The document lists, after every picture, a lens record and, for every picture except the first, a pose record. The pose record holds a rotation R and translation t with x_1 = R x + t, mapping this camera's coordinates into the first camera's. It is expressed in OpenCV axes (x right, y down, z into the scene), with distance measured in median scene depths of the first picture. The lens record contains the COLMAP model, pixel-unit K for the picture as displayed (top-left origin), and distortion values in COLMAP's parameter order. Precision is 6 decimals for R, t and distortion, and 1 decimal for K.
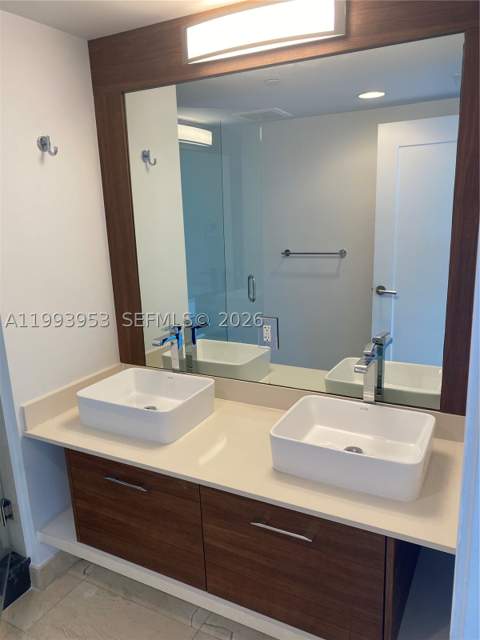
lens RADIAL K [[488.1, 0, 240.0], [0, 488.1, 320.0], [0, 0, 1]] dist [0.013594, 0.000126]
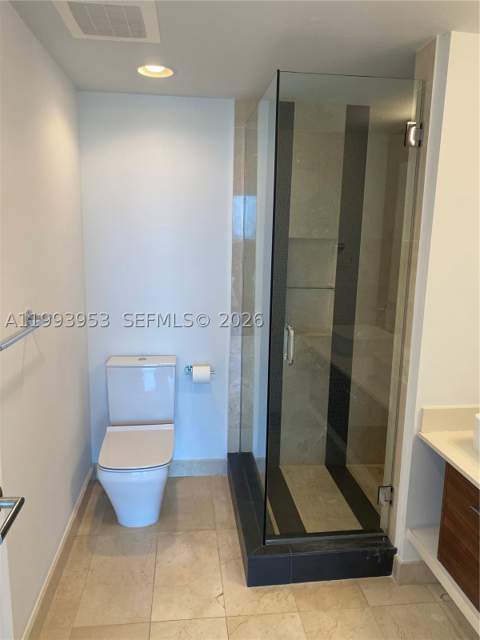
lens RADIAL K [[488.1, 0, 240.0], [0, 488.1, 320.0], [0, 0, 1]] dist [0.013594, 0.000126]
pose [[0.571167, 0.192173, -0.798021, 0.137687], [-0.237870, 0.969242, 0.063155, 0.015895], [0.785612, 0.153753, 0.599311, 0.016739]]
